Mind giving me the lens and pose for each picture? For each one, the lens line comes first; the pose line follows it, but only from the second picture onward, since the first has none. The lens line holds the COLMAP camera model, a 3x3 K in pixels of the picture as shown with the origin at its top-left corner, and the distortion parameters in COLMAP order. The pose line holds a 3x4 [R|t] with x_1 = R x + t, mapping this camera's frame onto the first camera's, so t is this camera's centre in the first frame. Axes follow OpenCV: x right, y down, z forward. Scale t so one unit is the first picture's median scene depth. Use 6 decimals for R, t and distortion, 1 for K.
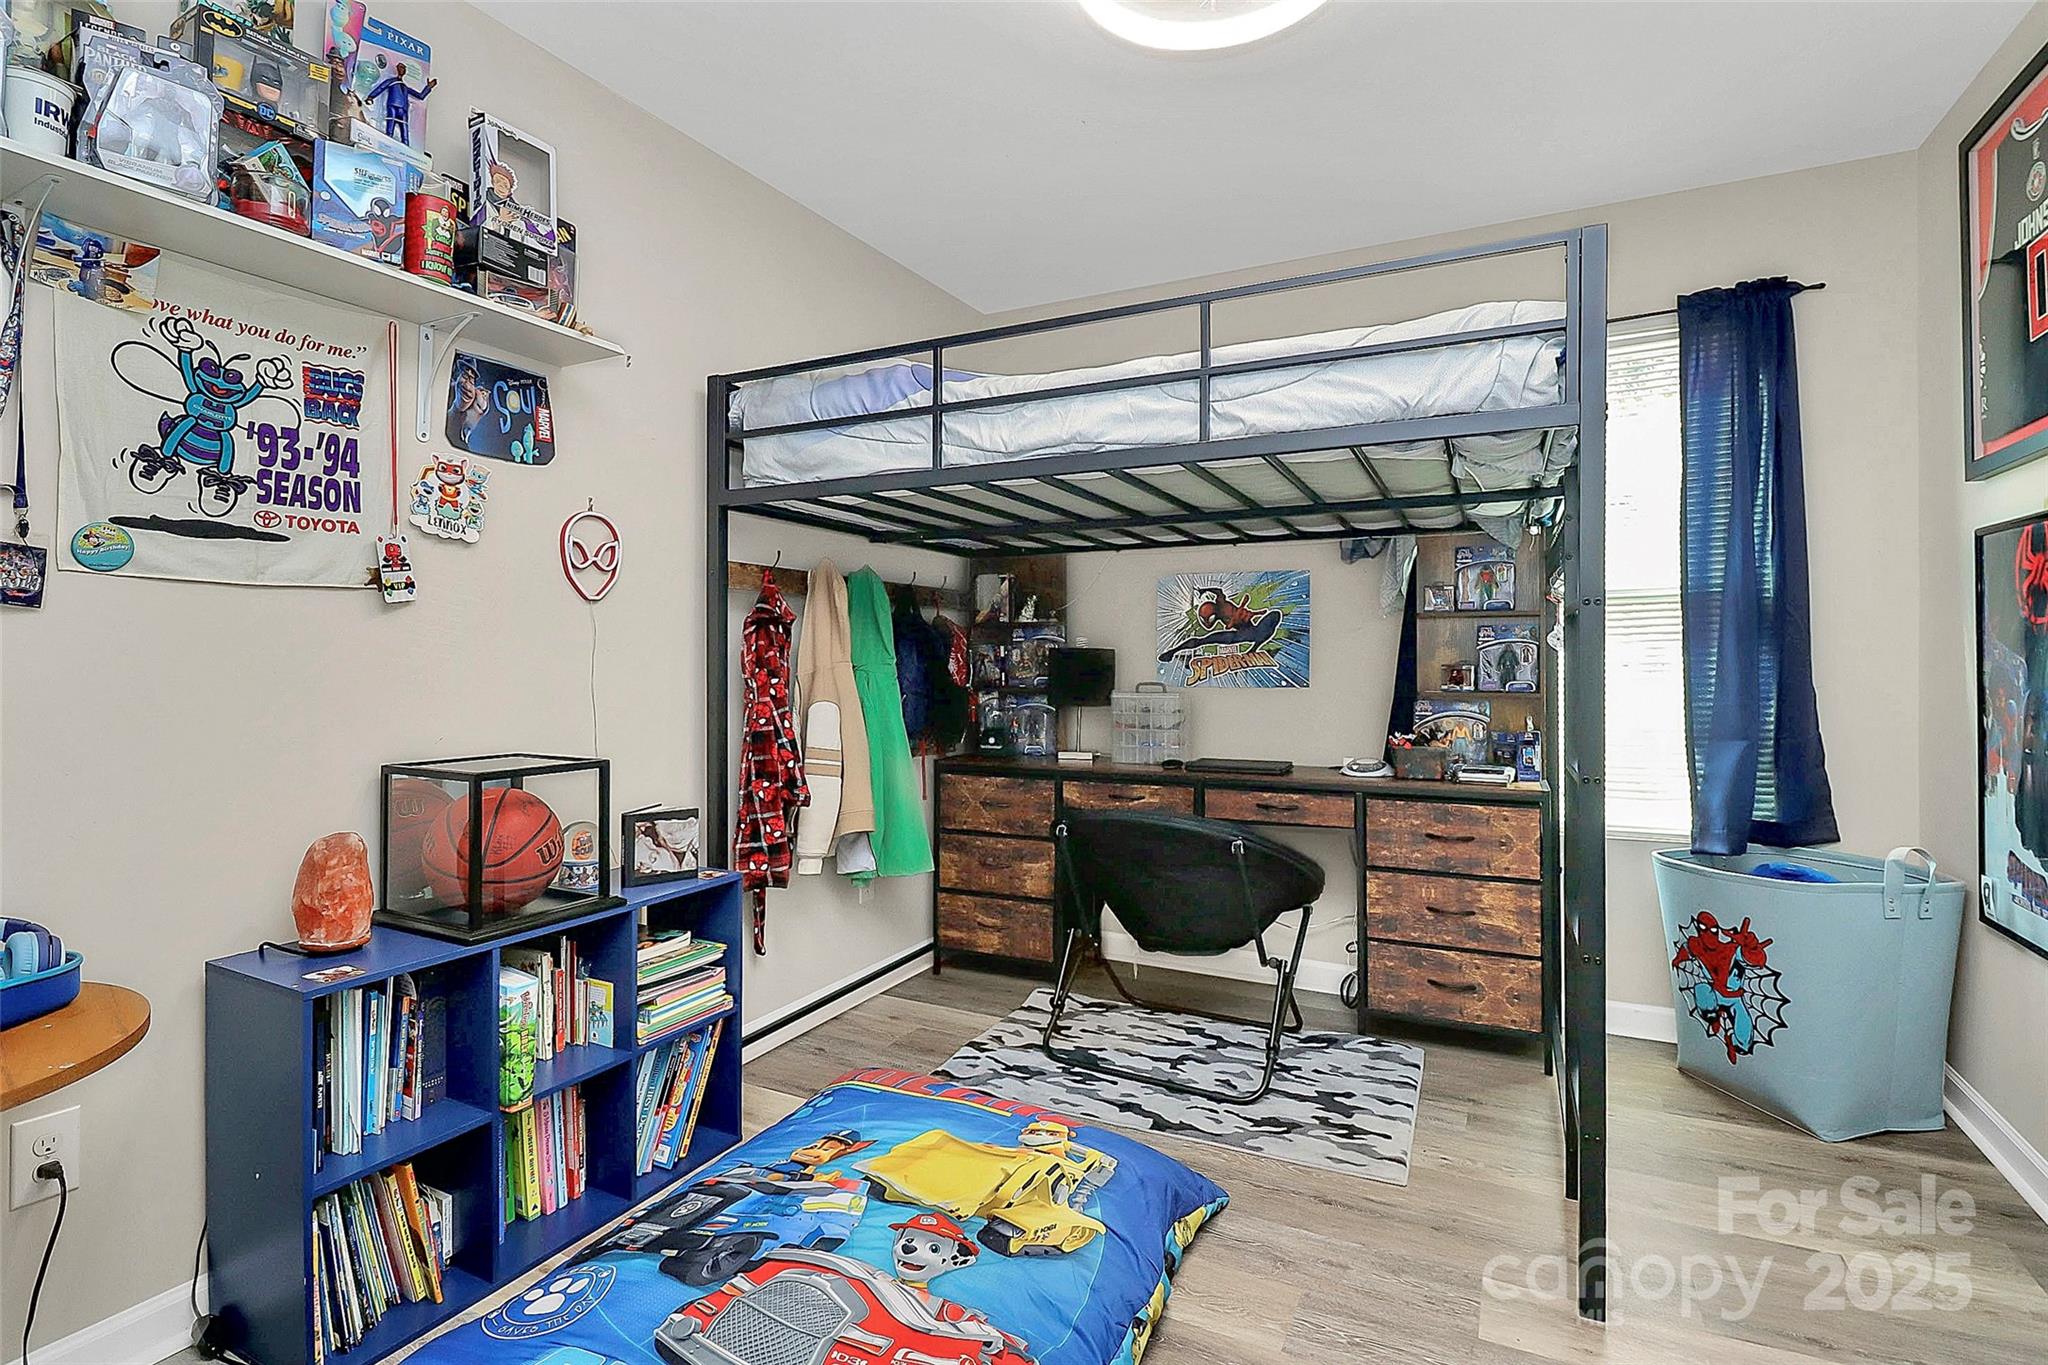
lens RADIAL K [[995.8, 0, 1019.7], [0, 995.8, 678.9], [0, 0, 1]] dist [-0.006626, 0.001768]
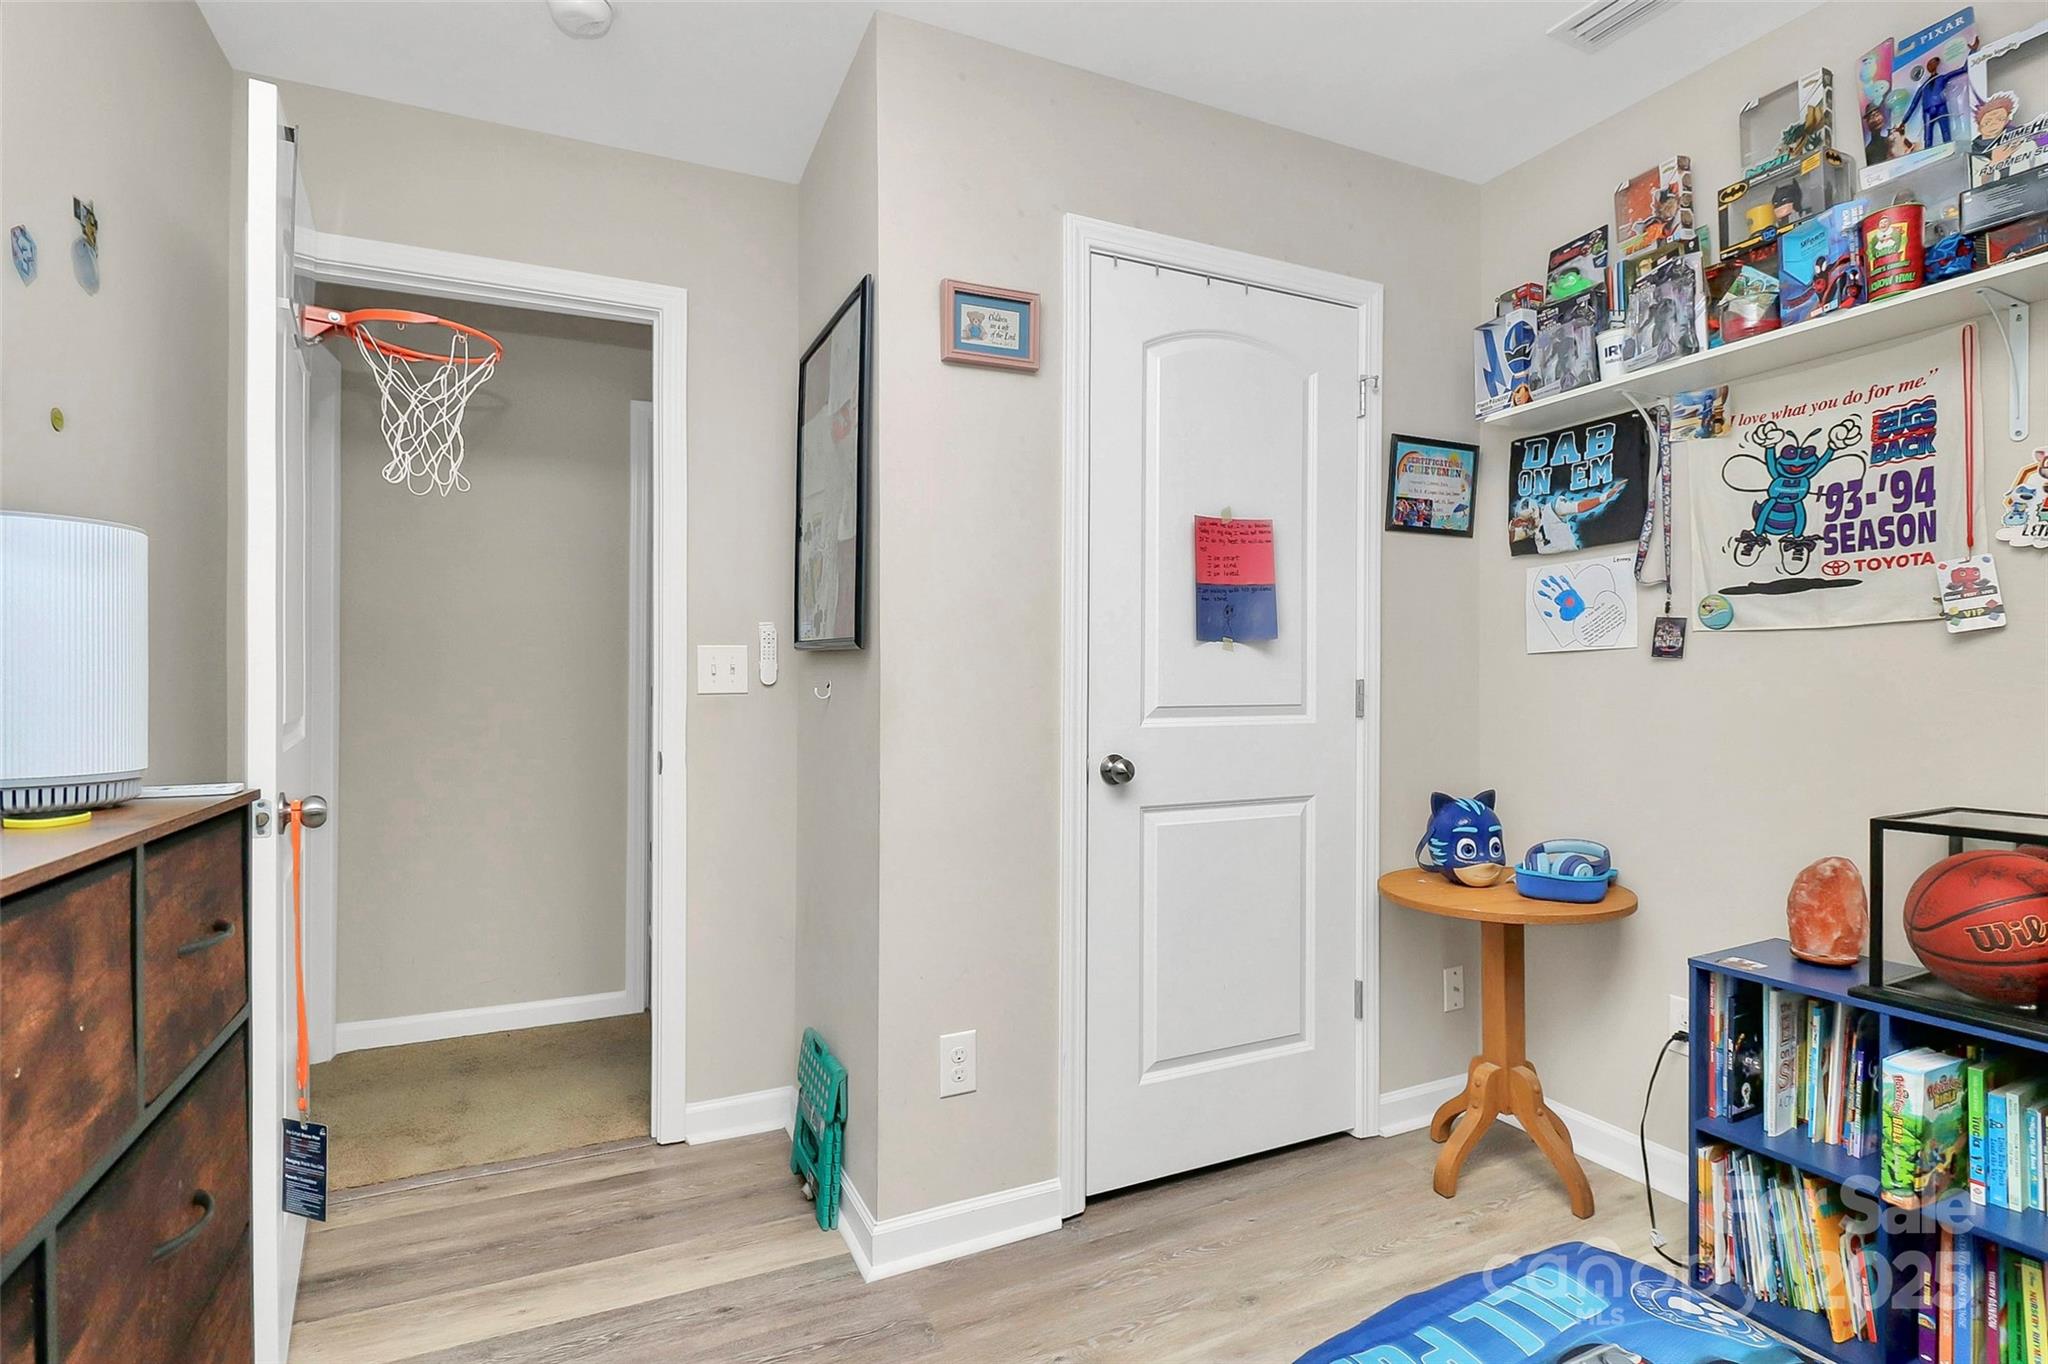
lens RADIAL K [[995.8, 0, 1017.4], [0, 995.8, 675.5], [0, 0, 1]] dist [-0.006626, 0.001768]
pose [[-0.608096, 0.002889, -0.793859, 0.685533], [-0.002385, 0.999982, 0.005466, -0.042945], [0.793860, 0.005218, -0.608078, 0.938036]]
